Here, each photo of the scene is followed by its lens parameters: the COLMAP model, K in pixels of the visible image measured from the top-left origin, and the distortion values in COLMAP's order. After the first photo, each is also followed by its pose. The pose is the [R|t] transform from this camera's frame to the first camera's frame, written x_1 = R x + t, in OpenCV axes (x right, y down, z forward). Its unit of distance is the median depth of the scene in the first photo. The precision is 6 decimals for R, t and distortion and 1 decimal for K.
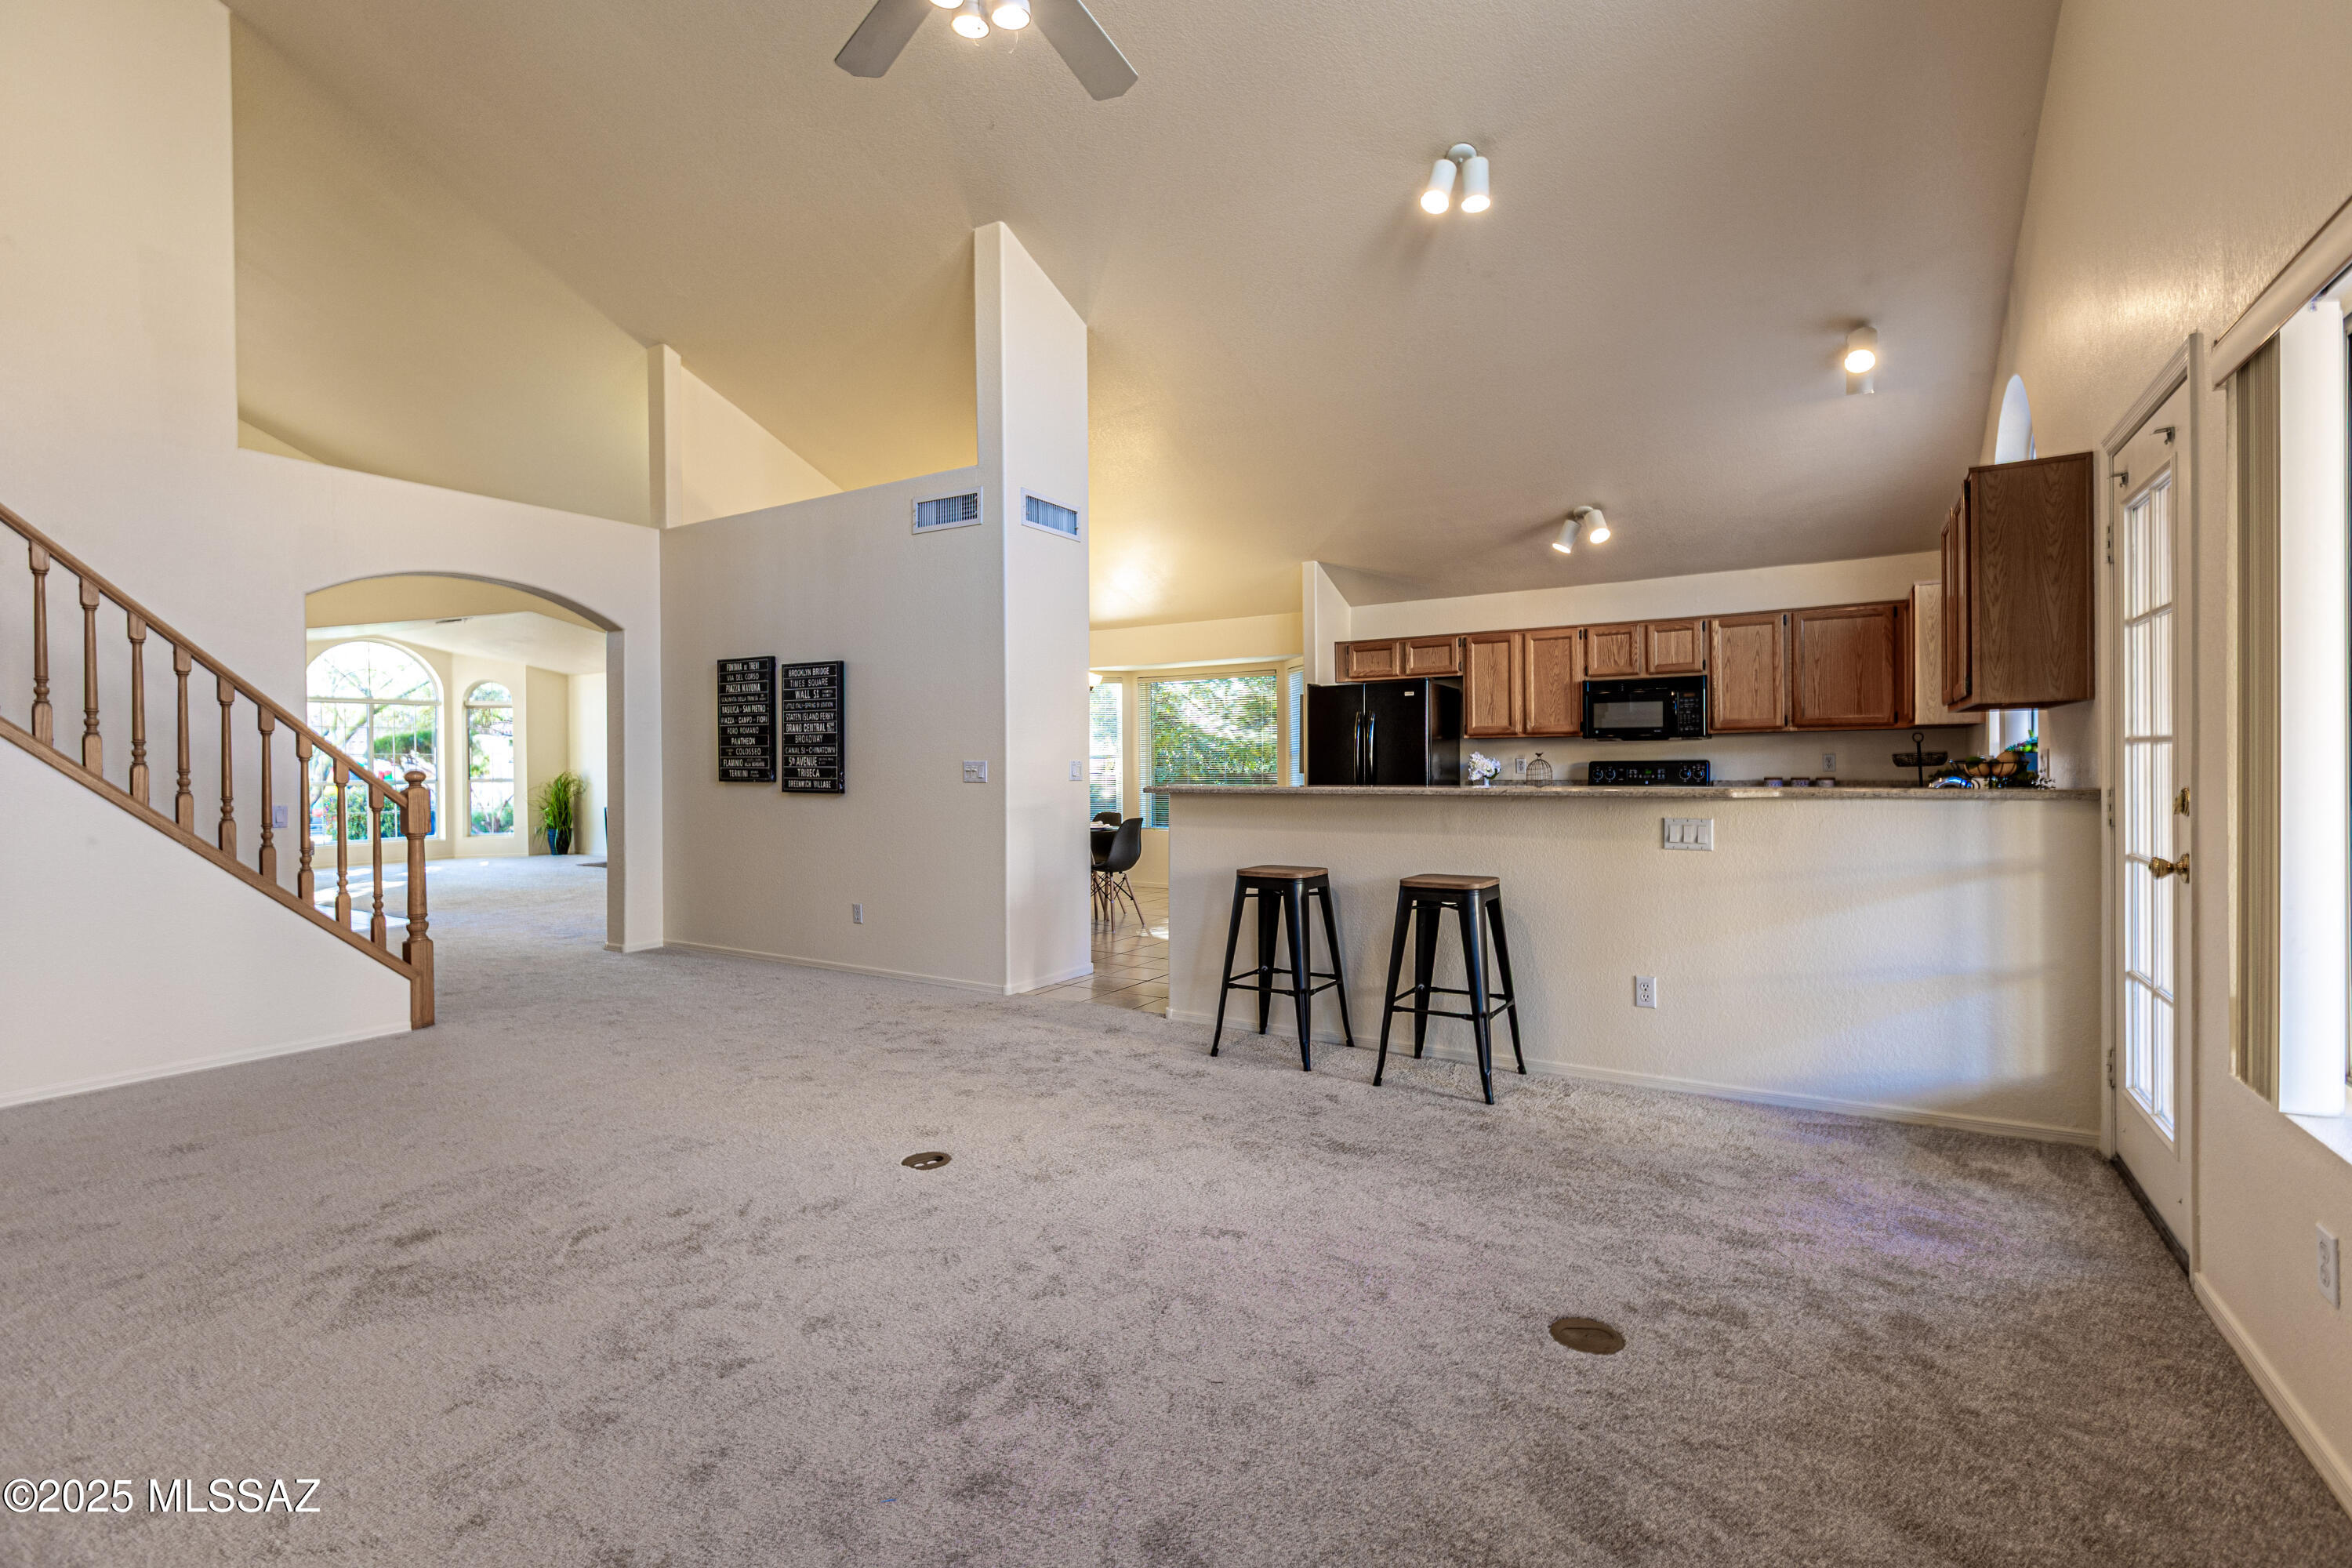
lens RADIAL K [[1046.5, 0, 1186.4], [0, 1046.5, 774.9], [0, 0, 1]] dist [0.002057, -0.000671]
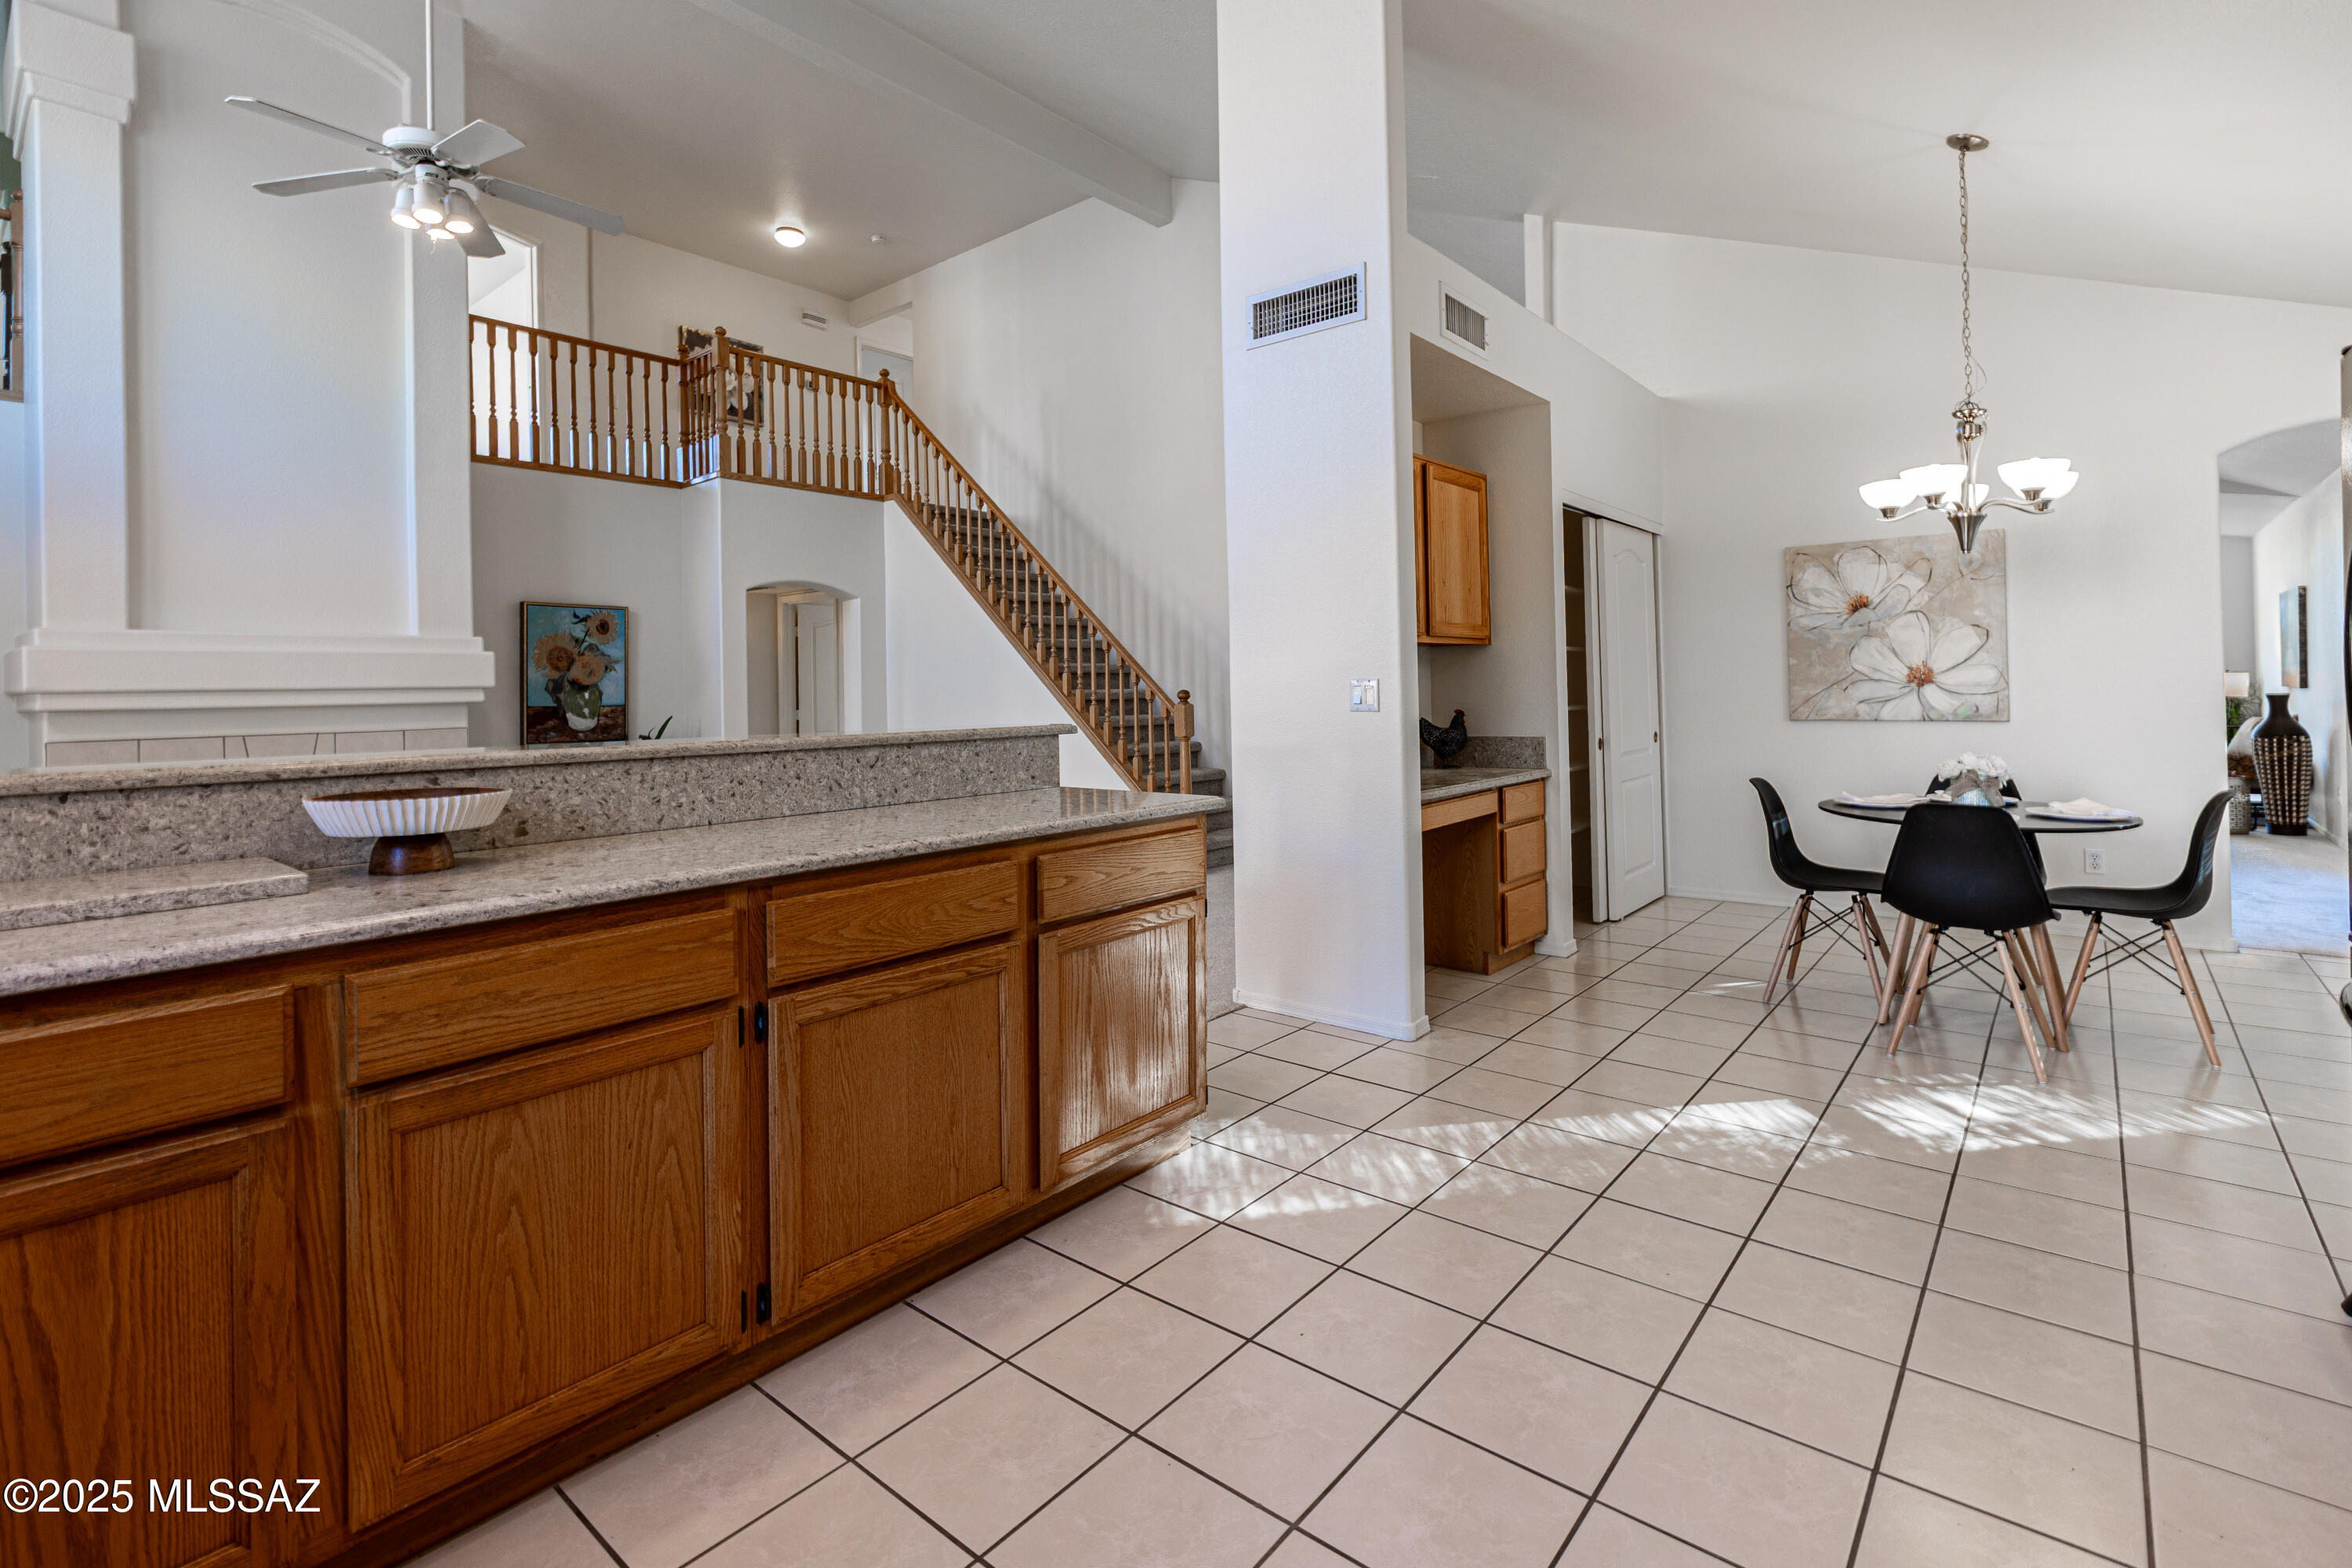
lens RADIAL K [[1071.6, 0, 1219.9], [0, 1071.6, 681.6], [0, 0, 1]] dist [0.002705, 0.000206]
pose [[-0.131068, 0.000792, -0.991373, 0.773752], [0.009269, 0.999957, -0.000426, -0.018167], [0.991330, -0.009245, -0.131070, 1.458889]]
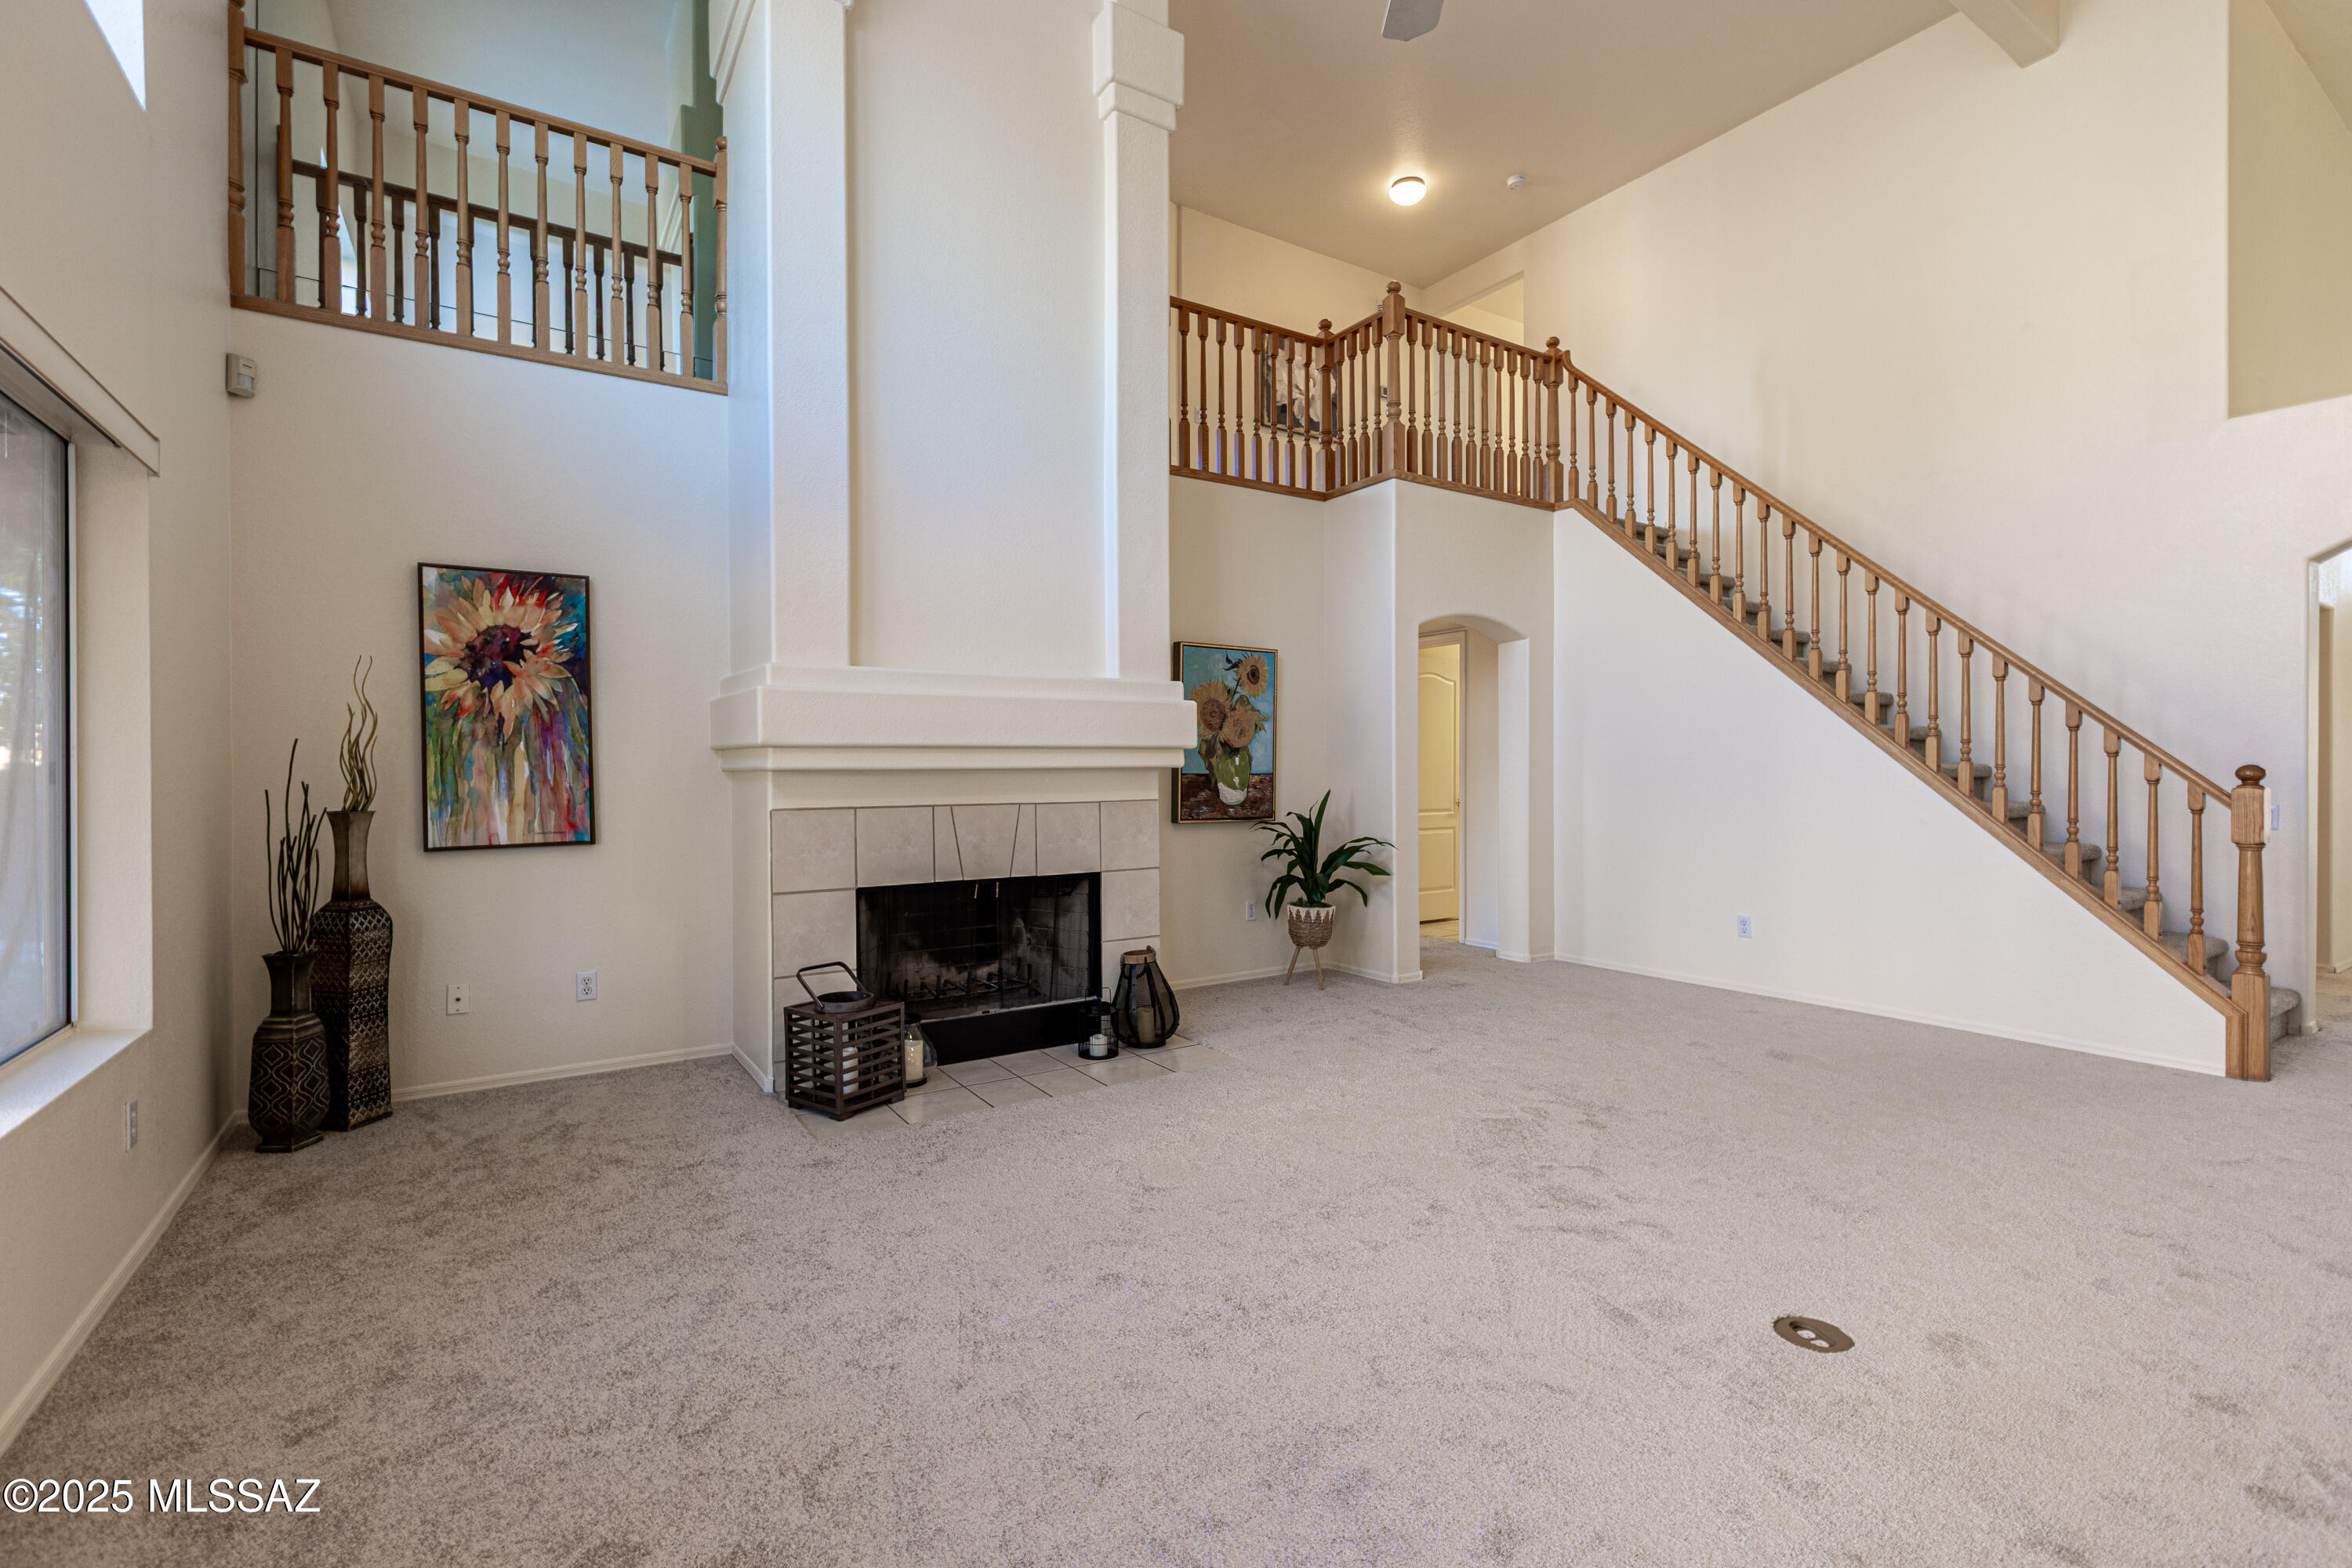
lens RADIAL K [[1046.5, 0, 1186.4], [0, 1046.5, 774.9], [0, 0, 1]] dist [0.002057, -0.000671]
pose [[-0.426285, 0.013613, -0.904486, 0.412446], [-0.002978, 0.999860, 0.016452, -0.009186], [0.904584, 0.009706, -0.426185, 0.683488]]
